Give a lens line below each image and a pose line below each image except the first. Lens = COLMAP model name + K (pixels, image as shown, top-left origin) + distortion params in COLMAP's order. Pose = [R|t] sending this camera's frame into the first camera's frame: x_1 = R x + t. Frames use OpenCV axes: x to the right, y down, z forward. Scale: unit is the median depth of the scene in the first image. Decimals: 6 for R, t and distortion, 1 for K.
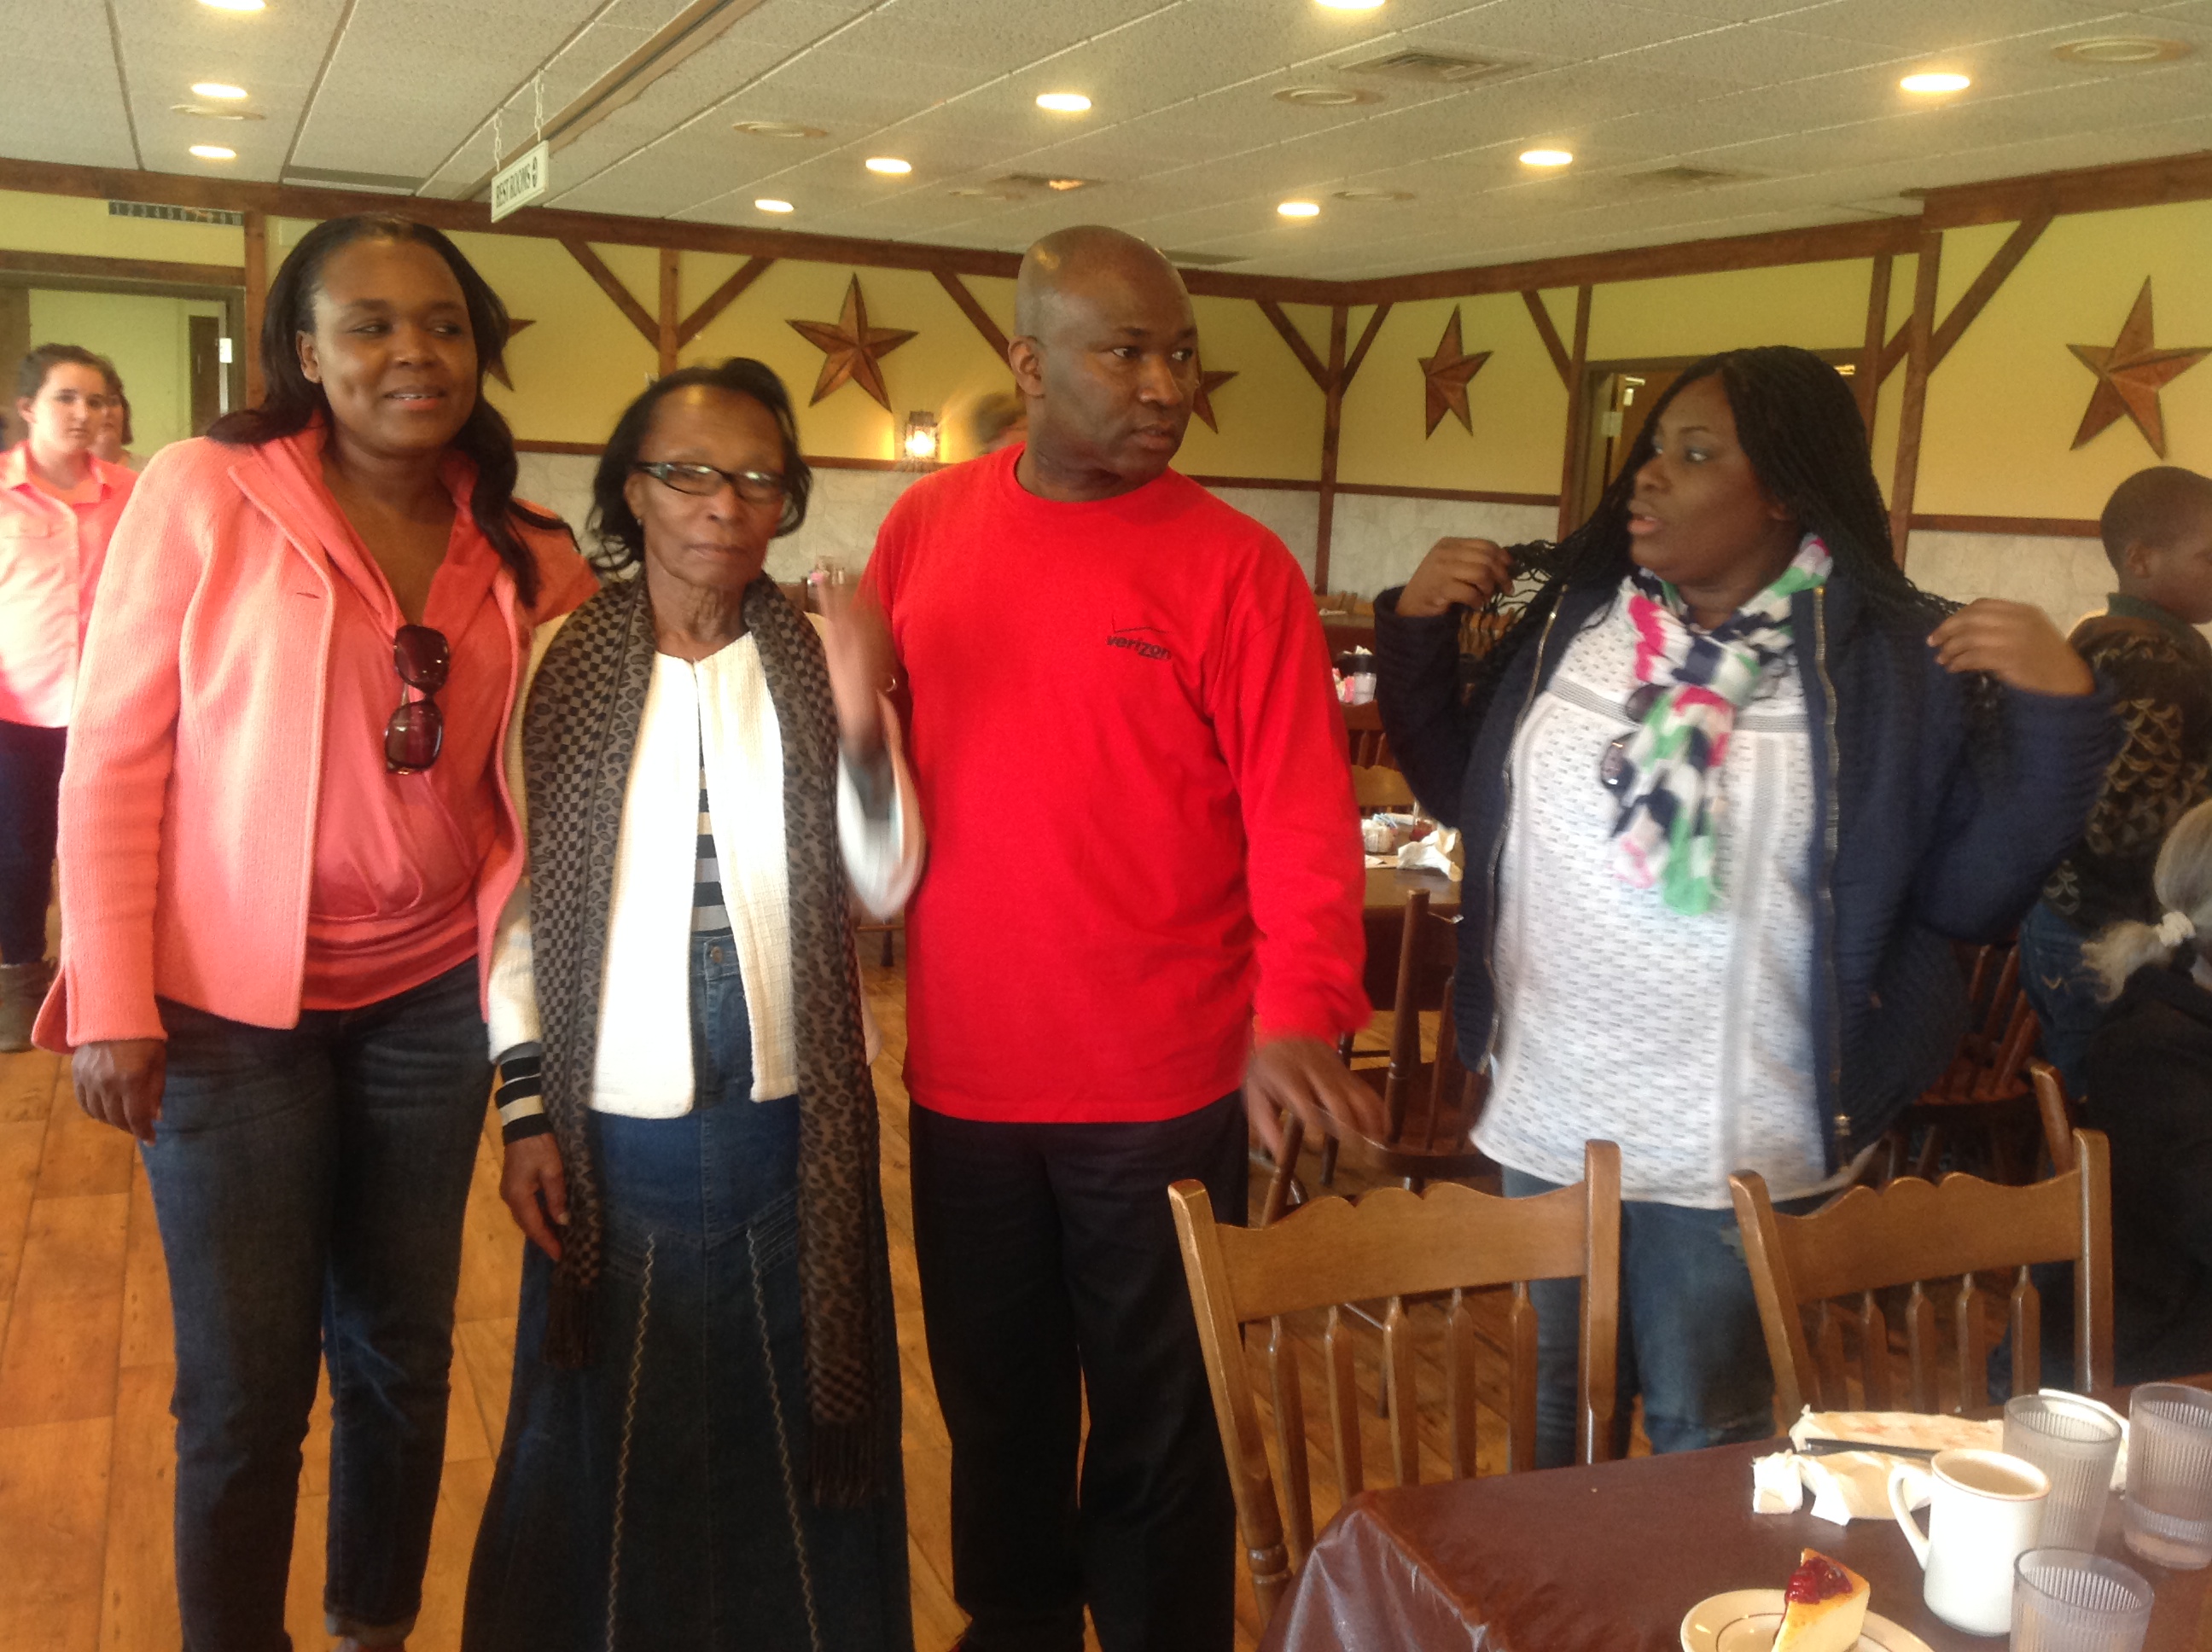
lens RADIAL K [[2158.6, 0, 1106.0], [0, 2158.6, 826.0], [0, 0, 1]] dist [0.136453, -0.341867]
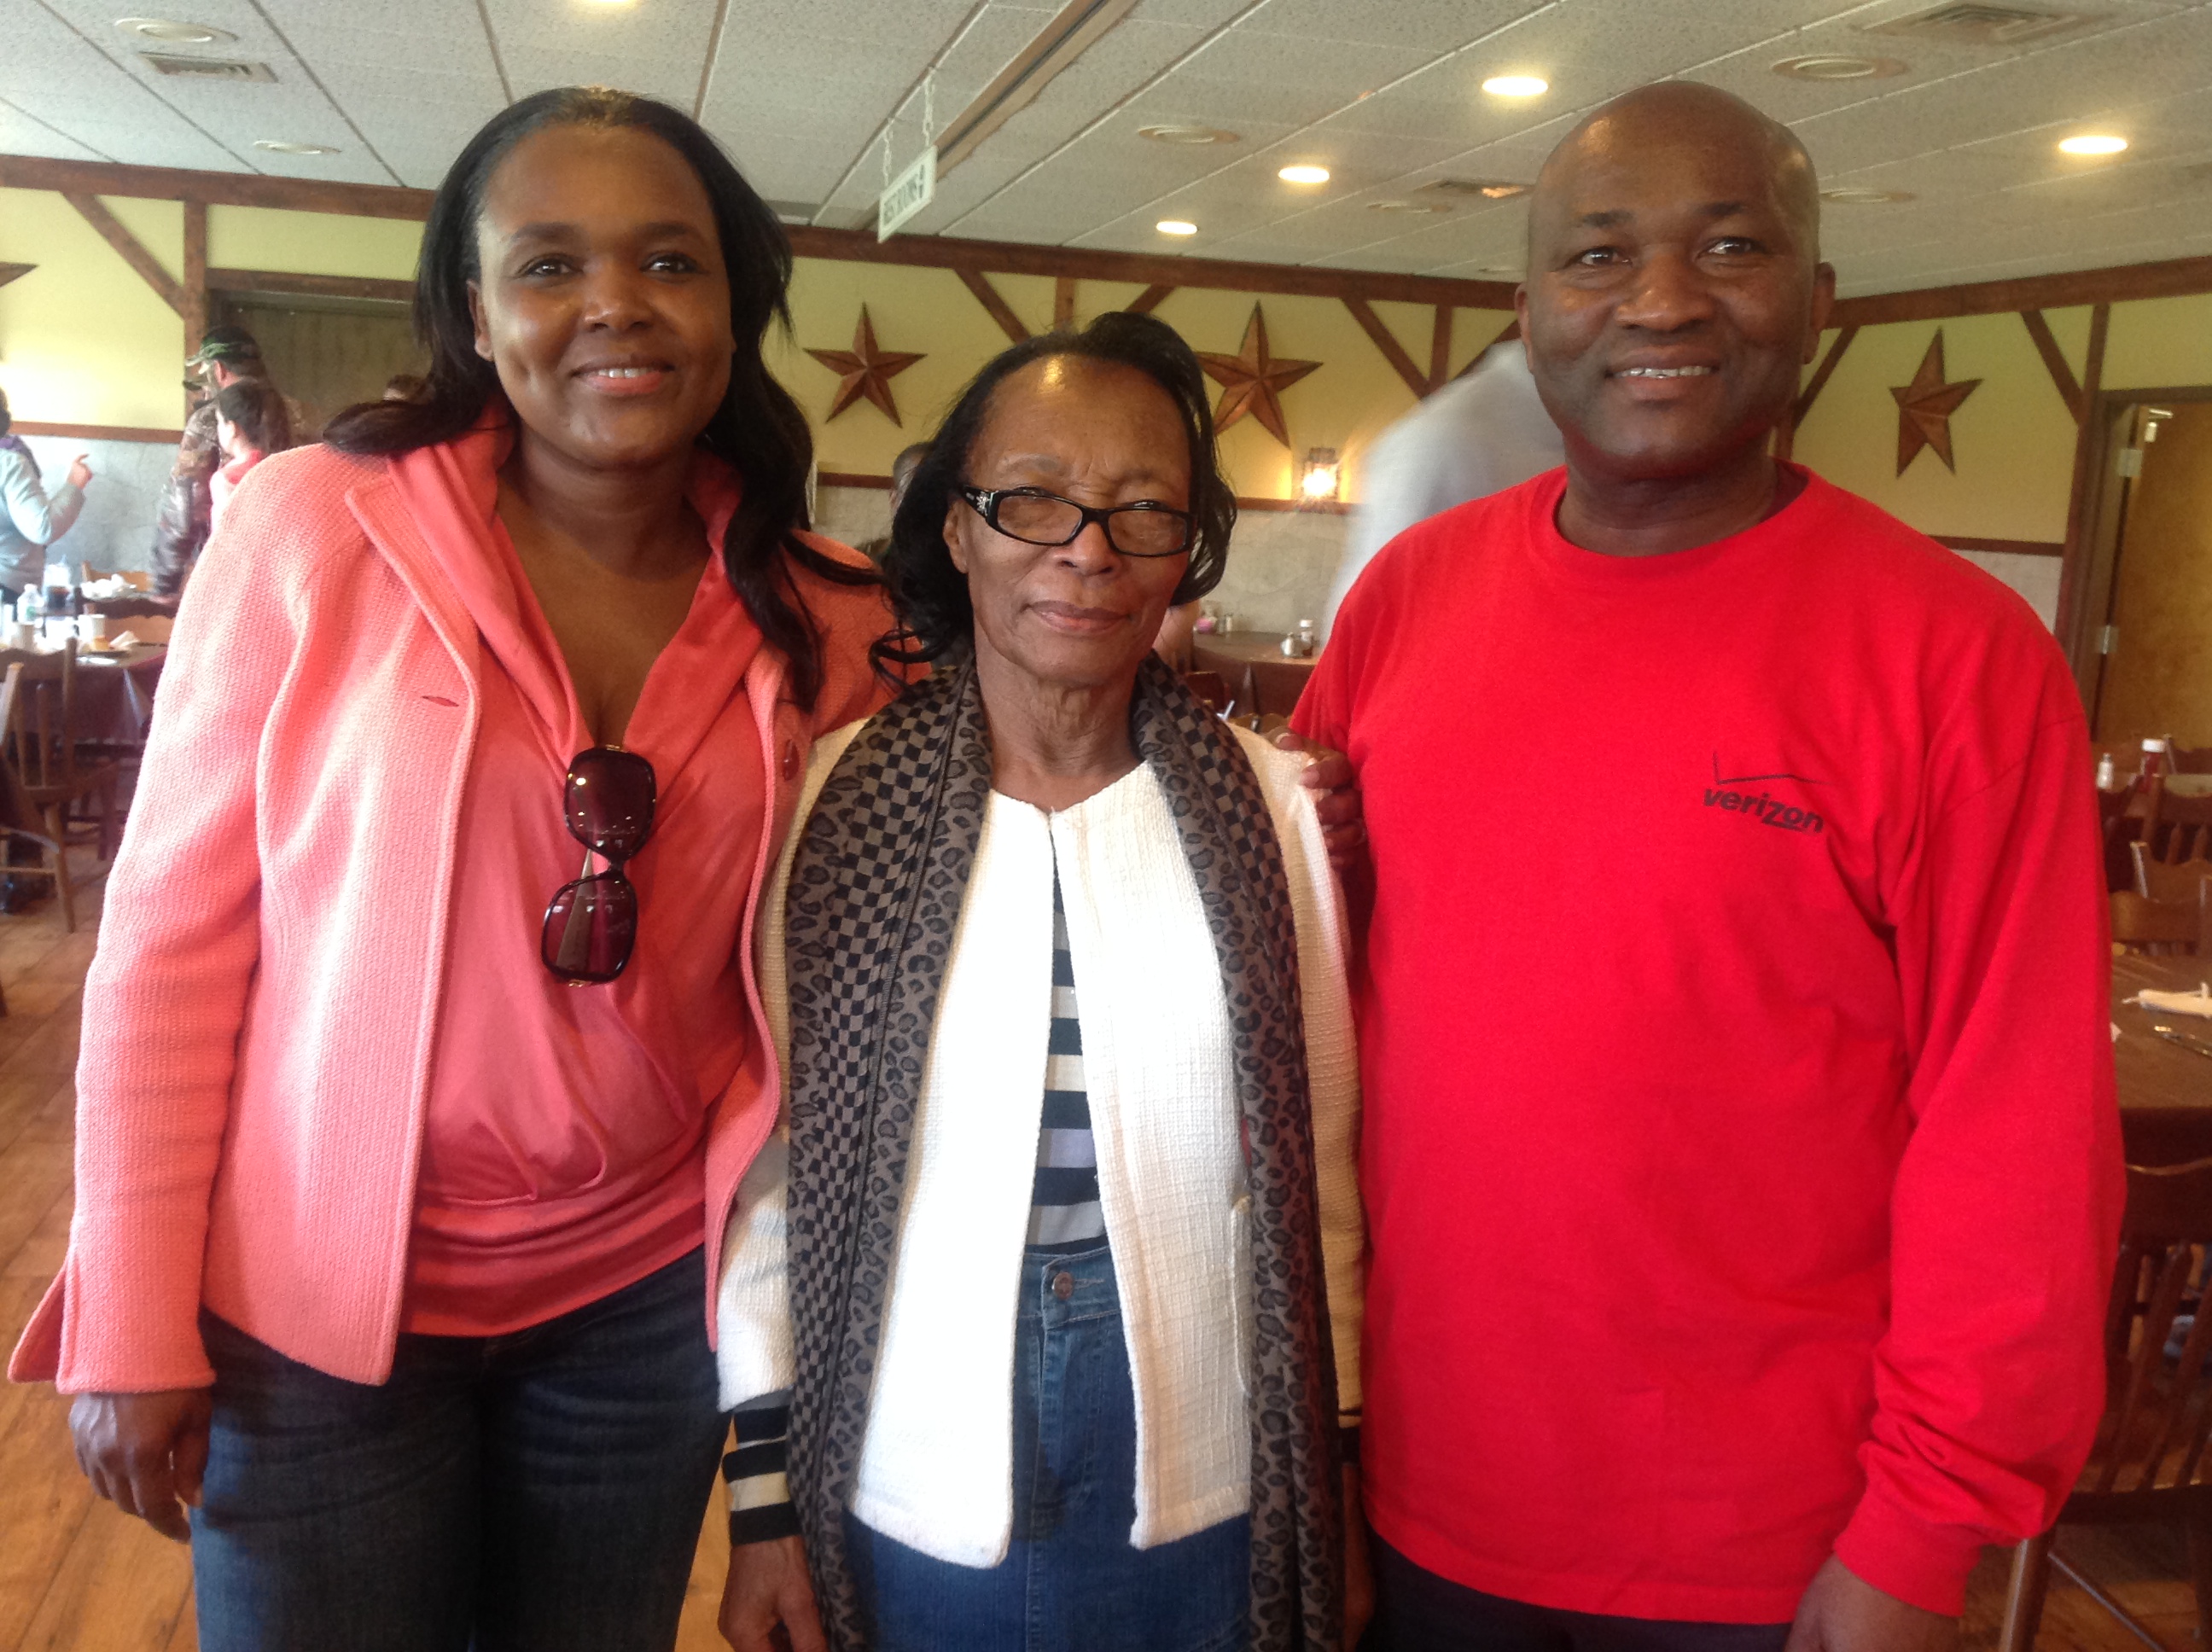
lens RADIAL K [[2081.9, 0, 1099.9], [0, 2081.9, 833.3], [0, 0, 1]] dist [0.111297, -0.244017]
pose [[0.984247, 0.034639, -0.173374, -0.026868], [-0.036404, 0.999313, -0.007006, -0.024192], [0.173013, 0.013207, 0.984831, 0.154402]]
